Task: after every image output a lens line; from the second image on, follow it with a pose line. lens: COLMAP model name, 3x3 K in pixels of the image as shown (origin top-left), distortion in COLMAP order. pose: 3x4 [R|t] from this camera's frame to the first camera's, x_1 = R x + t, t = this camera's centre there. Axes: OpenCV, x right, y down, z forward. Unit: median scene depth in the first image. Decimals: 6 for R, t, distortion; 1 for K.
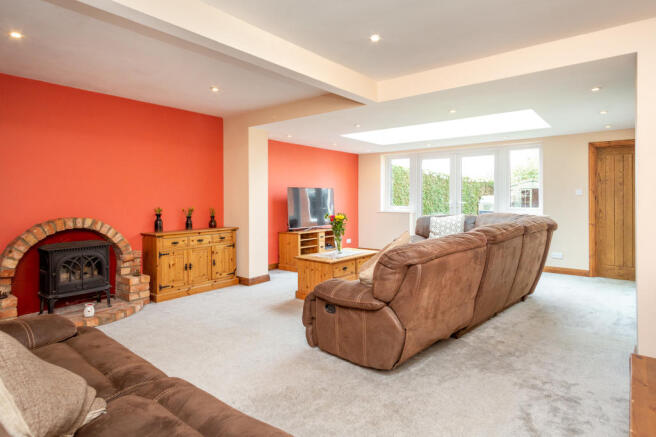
lens RADIAL K [[374.1, 0, 328.1], [0, 374.1, 196.7], [0, 0, 1]] dist [0.000642, 0.000086]
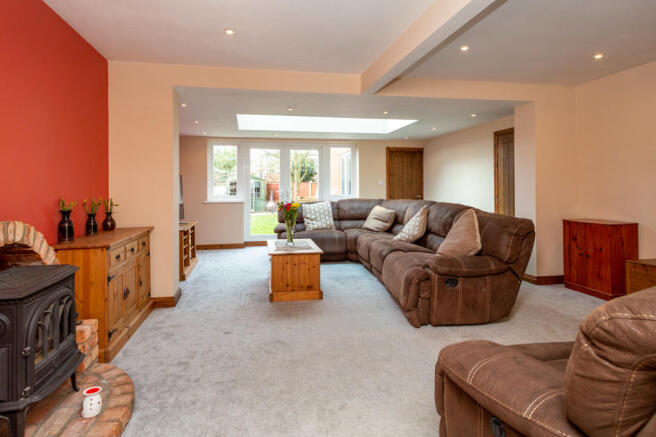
lens RADIAL K [[374.1, 0, 328.1], [0, 374.1, 196.7], [0, 0, 1]] dist [0.000642, 0.000086]
pose [[0.629398, -0.015355, 0.776931, -0.532900], [-0.000312, 0.999800, 0.020013, 0.012768], [-0.777083, -0.012839, 0.629267, 0.292493]]
